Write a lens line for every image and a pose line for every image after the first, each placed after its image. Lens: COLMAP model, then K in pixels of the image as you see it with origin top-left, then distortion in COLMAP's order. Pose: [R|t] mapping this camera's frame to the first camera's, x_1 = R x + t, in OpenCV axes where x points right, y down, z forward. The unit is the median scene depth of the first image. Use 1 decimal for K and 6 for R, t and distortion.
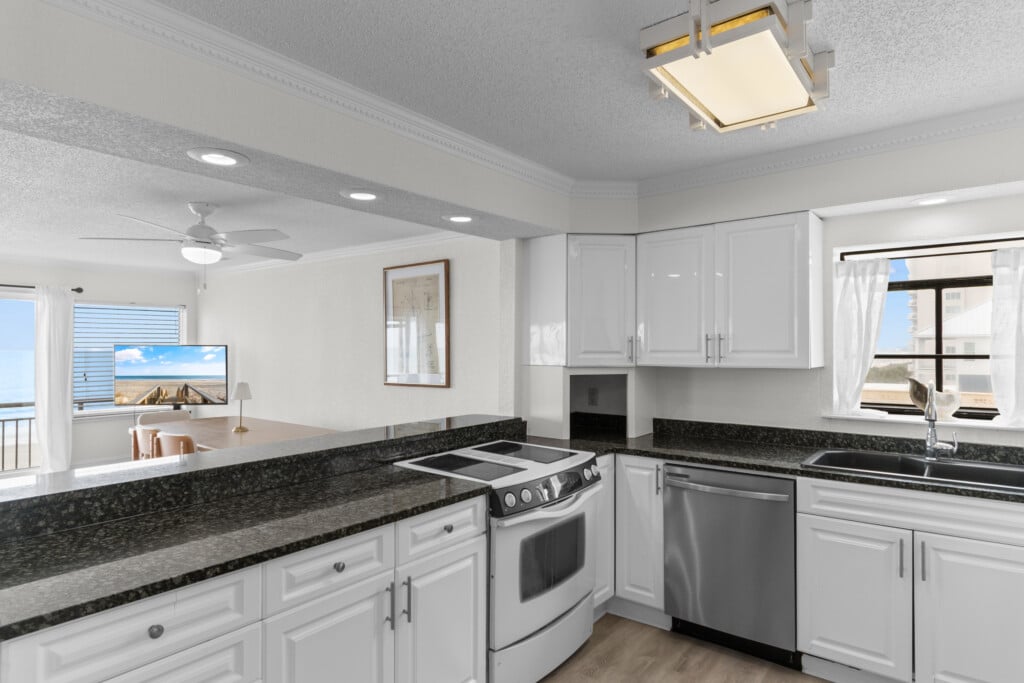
lens RADIAL K [[579.5, 0, 512.0], [0, 579.5, 341.5], [0, 0, 1]] dist [0.004143, -0.000177]
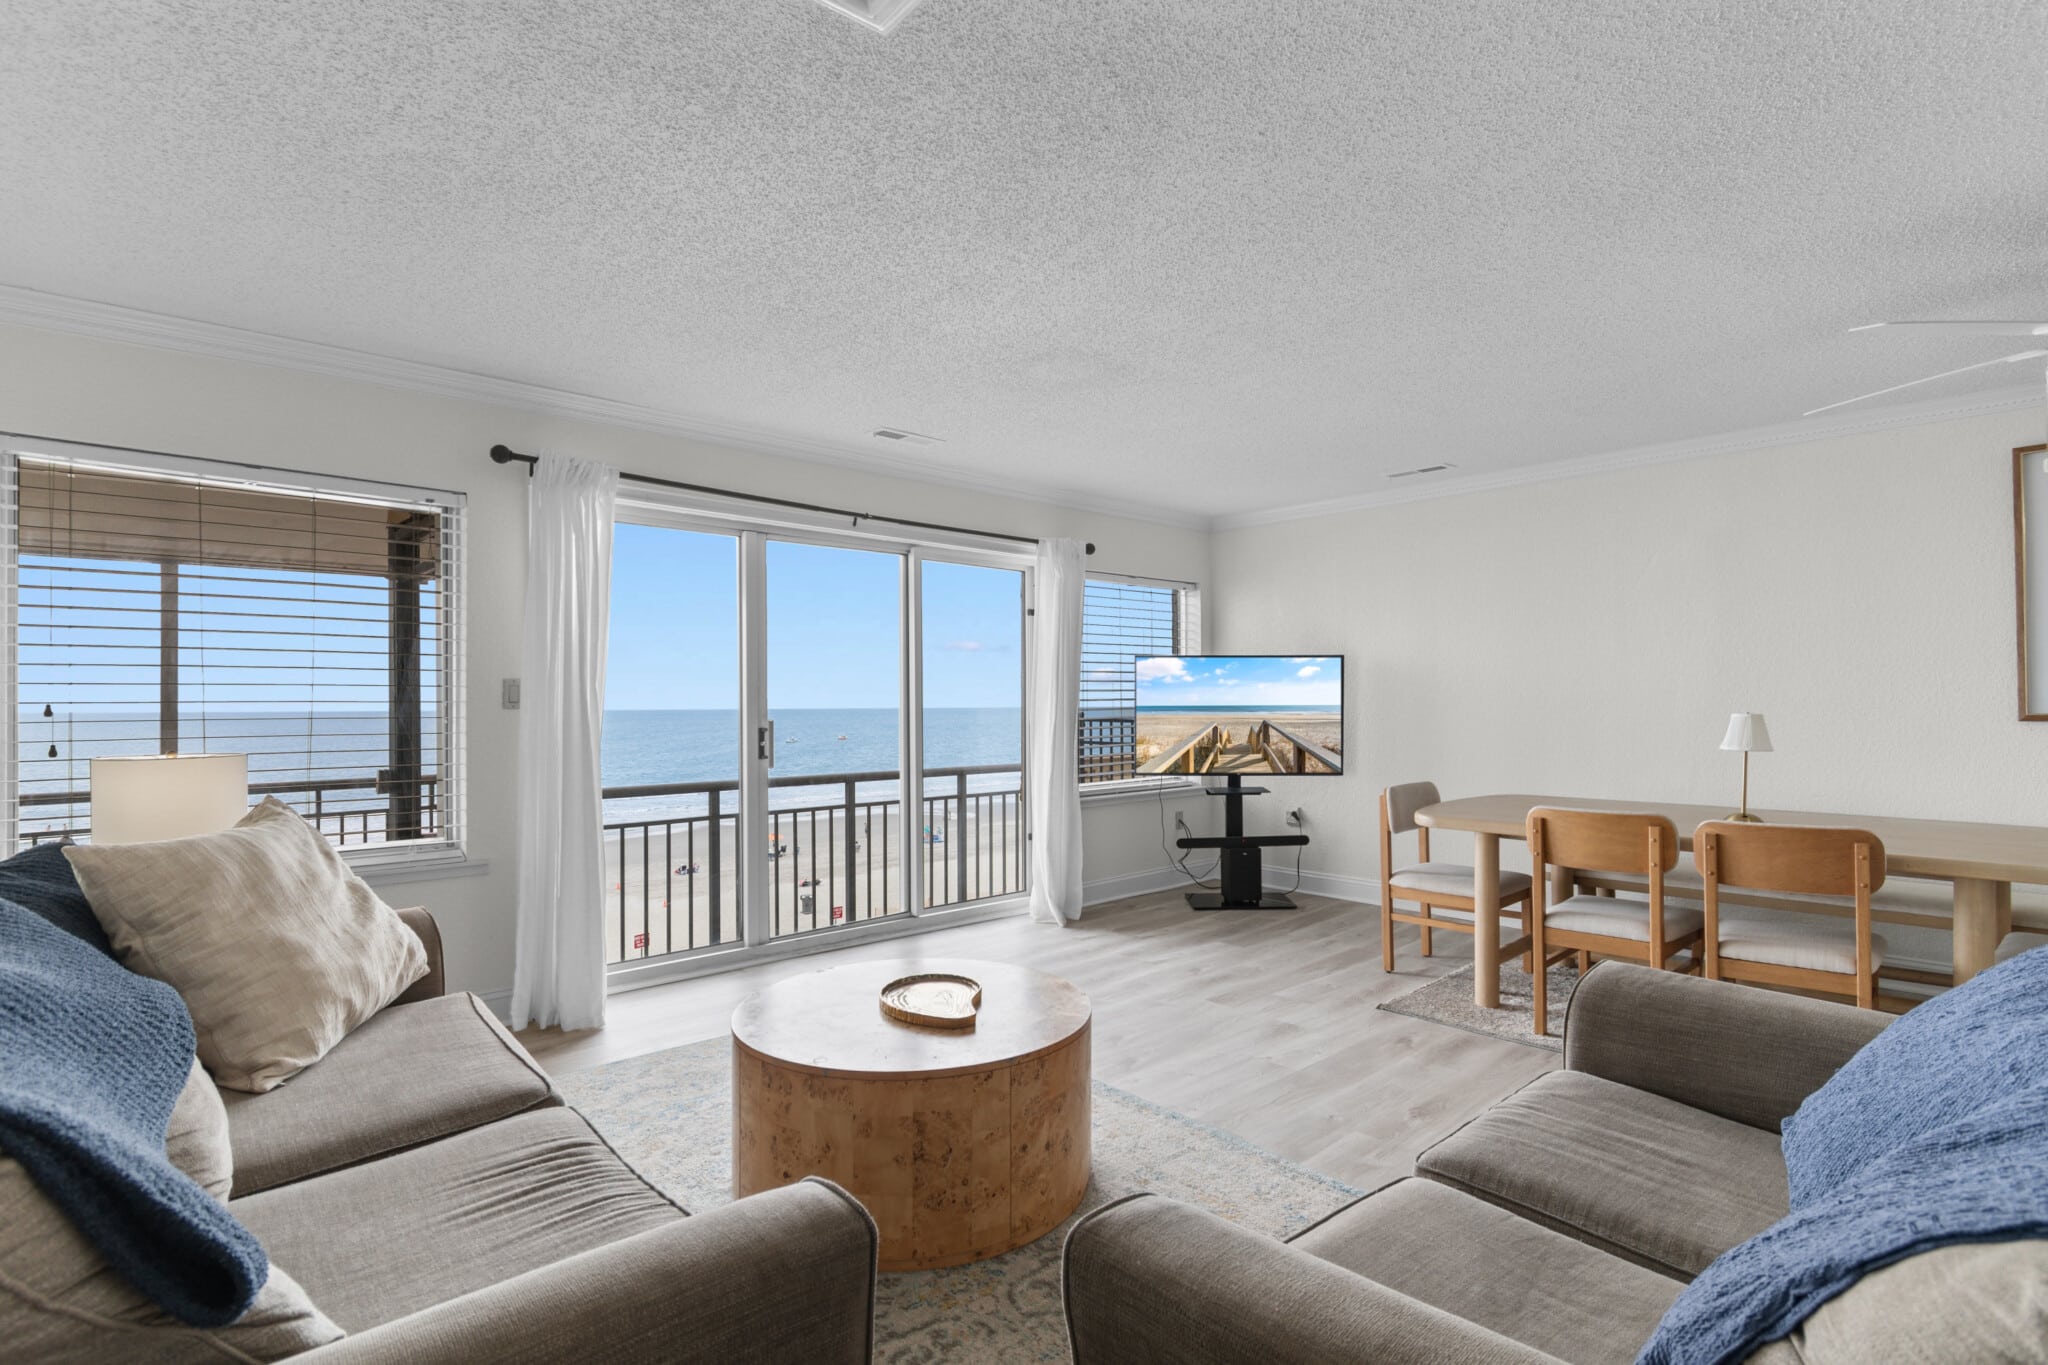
lens RADIAL K [[1013.3, 0, 1024.0], [0, 1013.3, 682.5], [0, 0, 1]] dist [0.104774, 0.000010]
pose [[0.988089, -0.015857, -0.153061, -1.425956], [0.013752, 0.999796, -0.014801, 0.090866], [0.153265, 0.012519, 0.988106, 0.231467]]
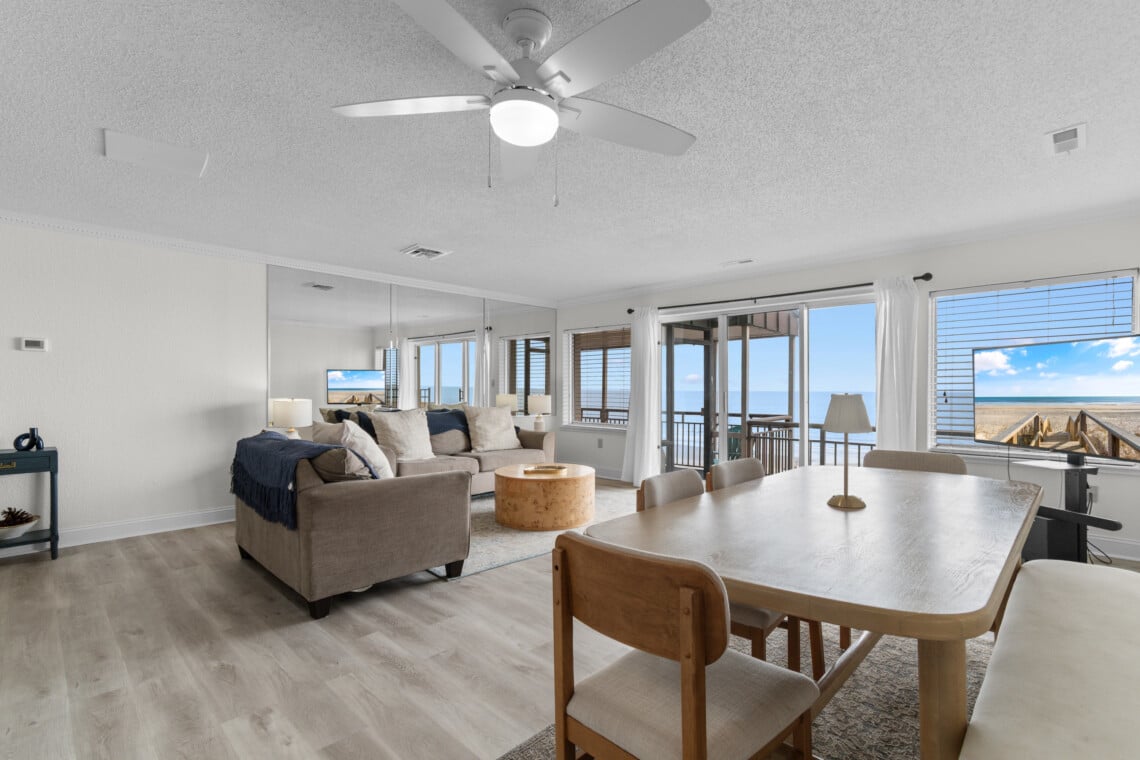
lens RADIAL K [[535.9, 0, 570.0], [0, 535.9, 380.0], [0, 0, 1]] dist [-0.002030, -0.000255]
pose [[-0.111882, -0.018035, -0.993558, -0.072470], [0.008041, 0.999786, -0.019054, 0.106914], [0.993689, -0.010121, -0.111713, 1.357282]]
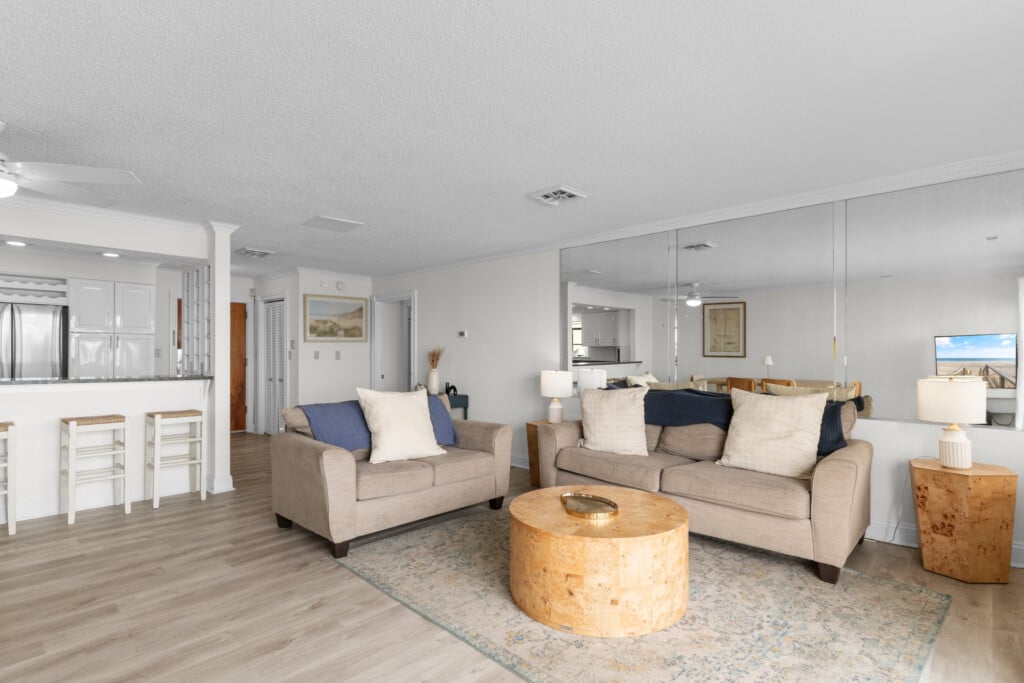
lens RADIAL K [[507.7, 0, 509.1], [0, 507.7, 352.6], [0, 0, 1]] dist [0.001052, -0.000004]
pose [[-0.996120, -0.004595, 0.087882, -1.584619], [-0.006065, 0.999846, -0.016467, 0.097353], [-0.087793, -0.016936, -0.995995, 1.980875]]
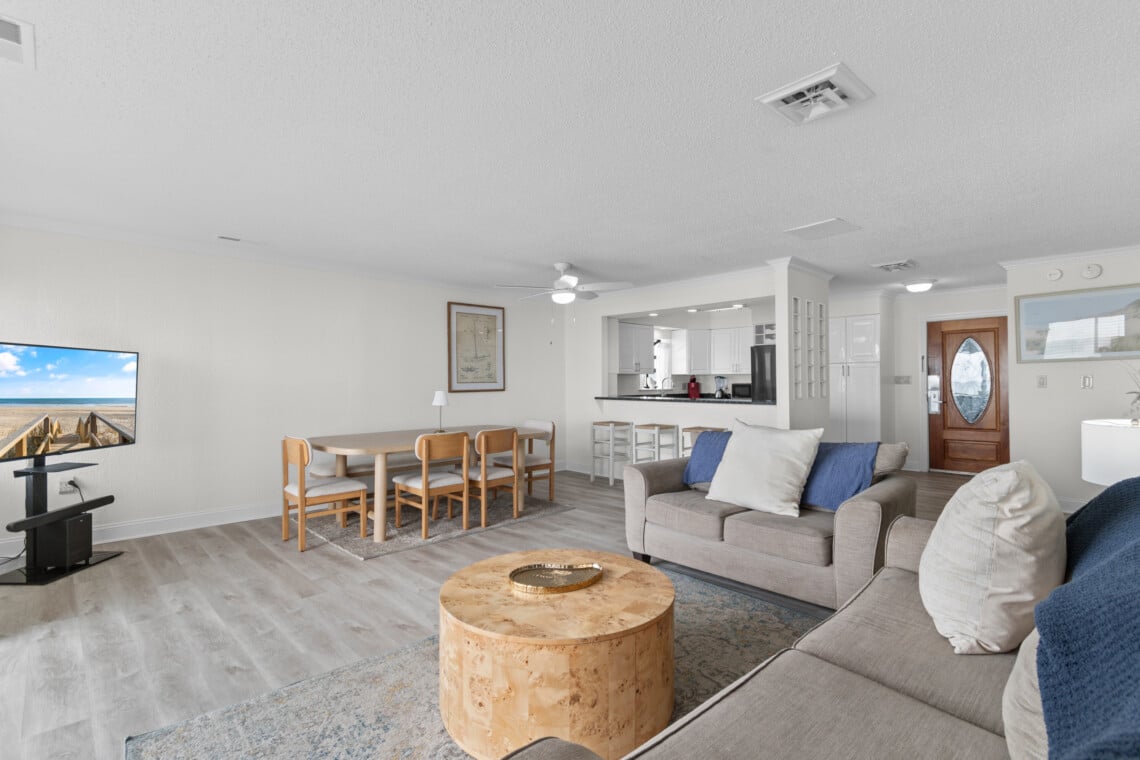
lens RADIAL K [[529.3, 0, 579.8], [0, 529.3, 385.8], [0, 0, 1]] dist [0.015567, -0.000167]
pose [[0.118462, -0.009533, 0.992913, -2.343032], [-0.005059, 0.999935, 0.010204, 0.079350], [-0.992946, -0.006232, 0.118406, 0.987023]]
